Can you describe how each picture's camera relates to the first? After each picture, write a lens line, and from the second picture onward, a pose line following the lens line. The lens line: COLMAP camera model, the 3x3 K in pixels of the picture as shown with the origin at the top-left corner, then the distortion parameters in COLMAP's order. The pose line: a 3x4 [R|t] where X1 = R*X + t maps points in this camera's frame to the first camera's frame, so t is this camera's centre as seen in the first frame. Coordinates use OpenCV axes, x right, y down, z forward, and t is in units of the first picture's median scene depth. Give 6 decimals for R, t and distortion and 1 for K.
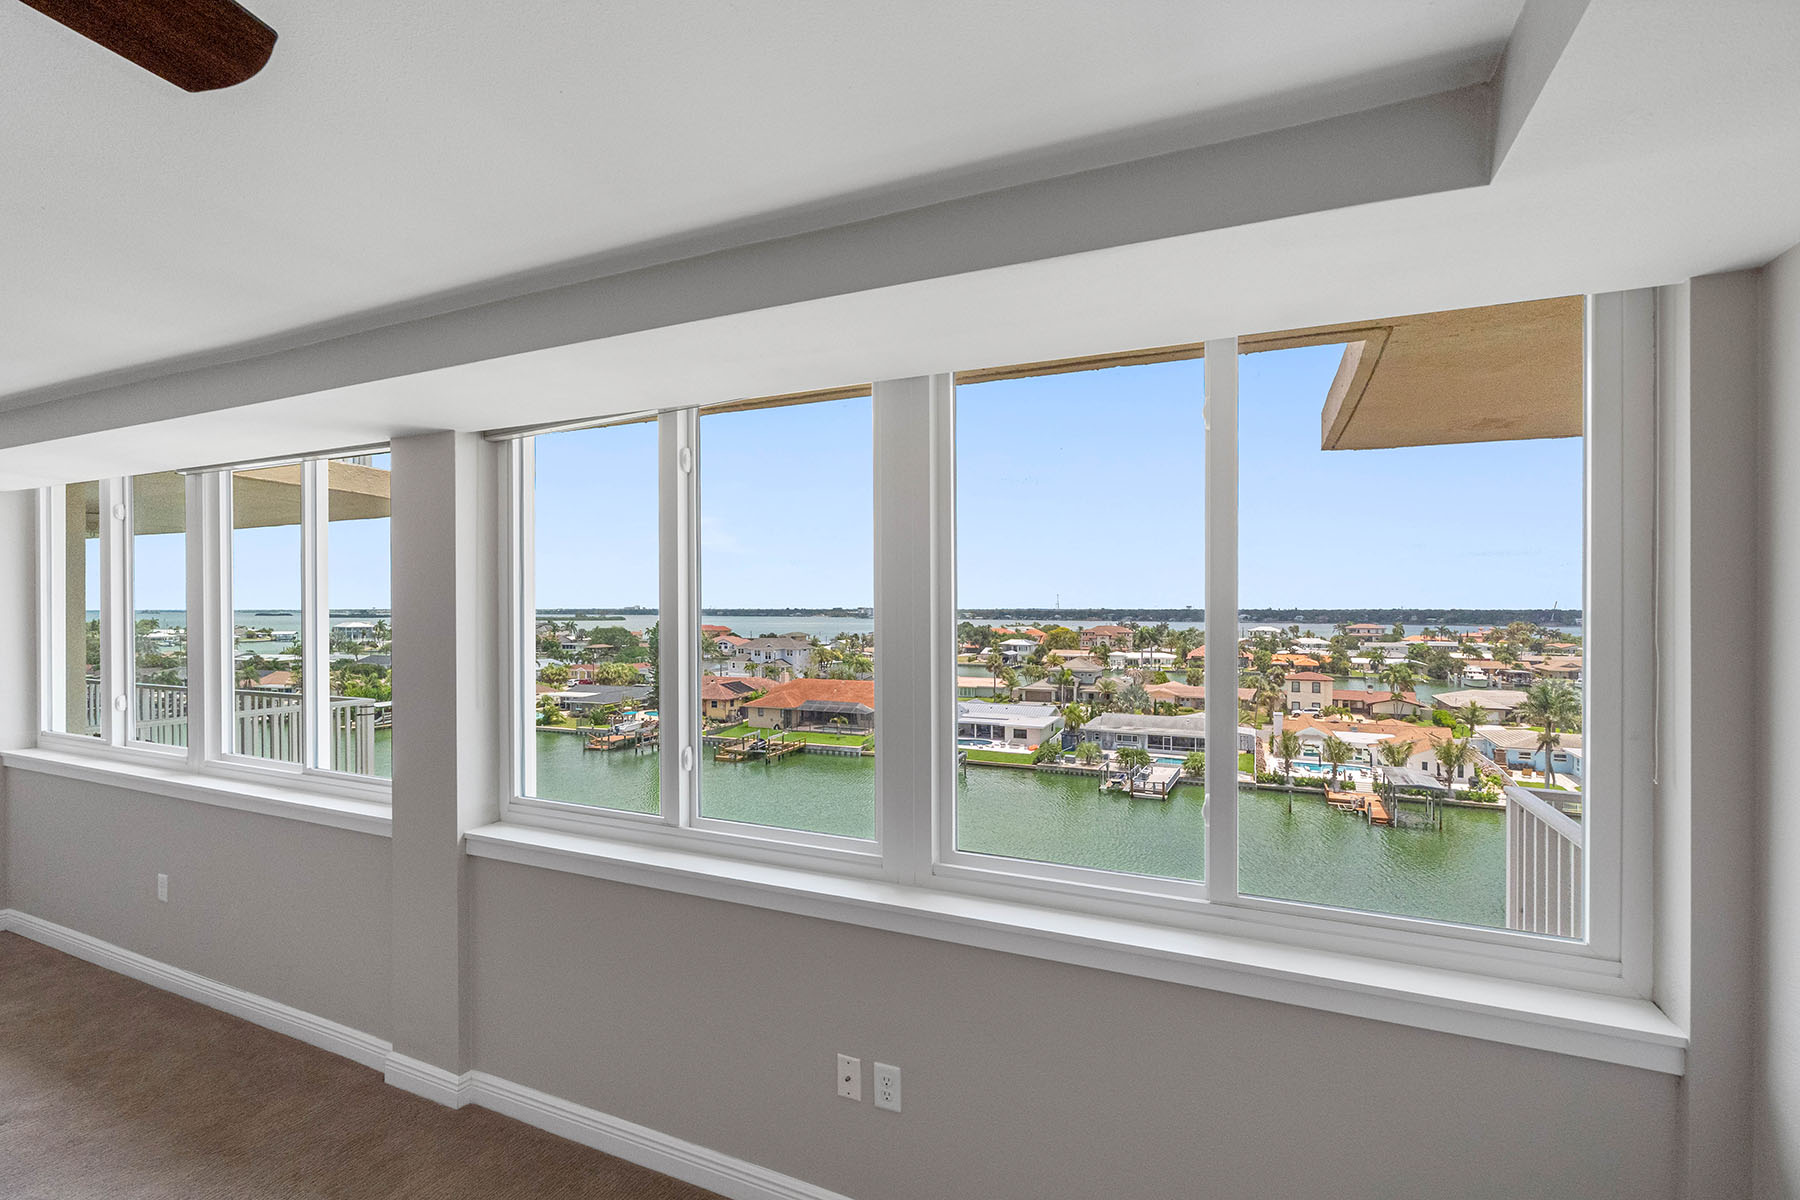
lens RADIAL K [[823.5, 0, 895.2], [0, 823.5, 599.1], [0, 0, 1]] dist [-0.003985, -0.000596]
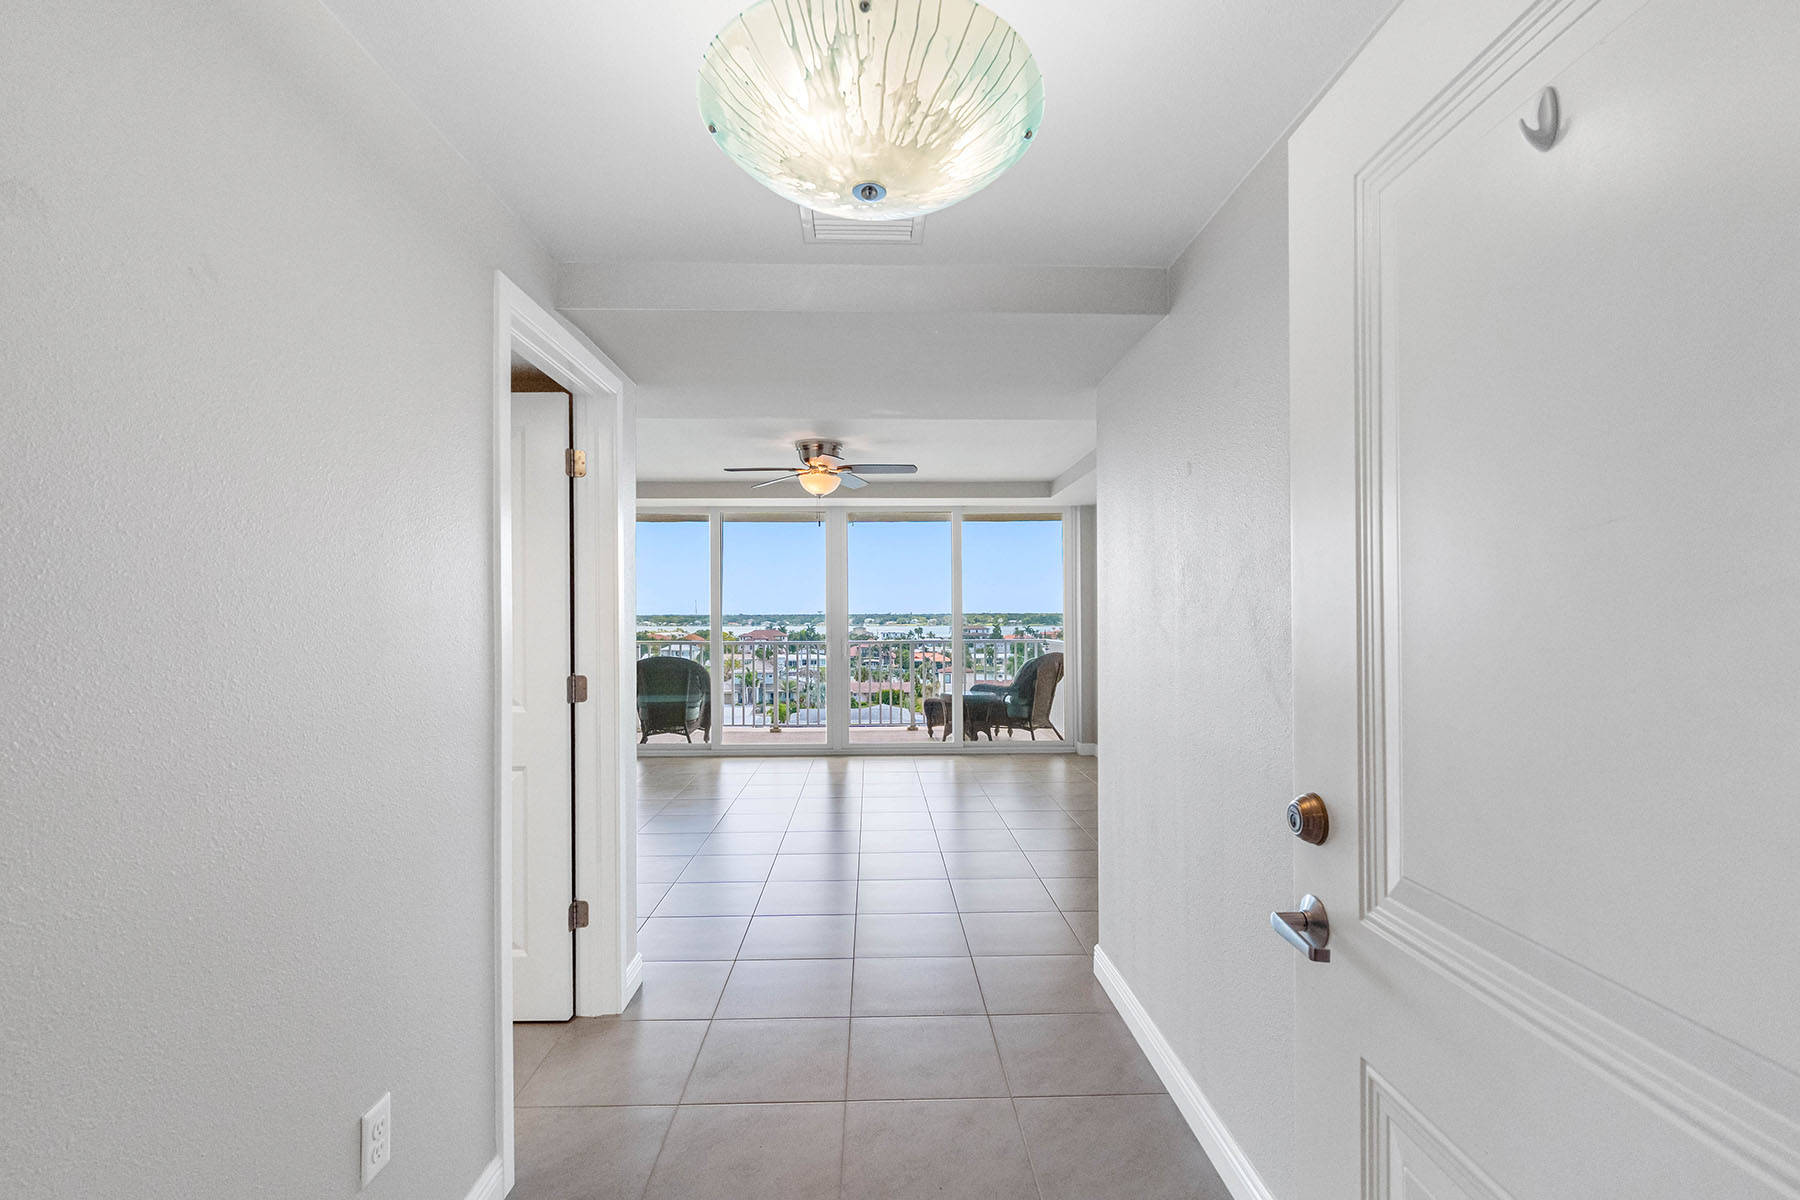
lens RADIAL K [[823.5, 0, 891.8], [0, 823.5, 603.8], [0, 0, 1]] dist [-0.003985, -0.000596]
pose [[0.876431, 0.000347, 0.481528, -0.111360], [0.000124, 1.000000, -0.000946, 0.000137], [-0.481528, 0.000889, 0.876430, 0.006075]]
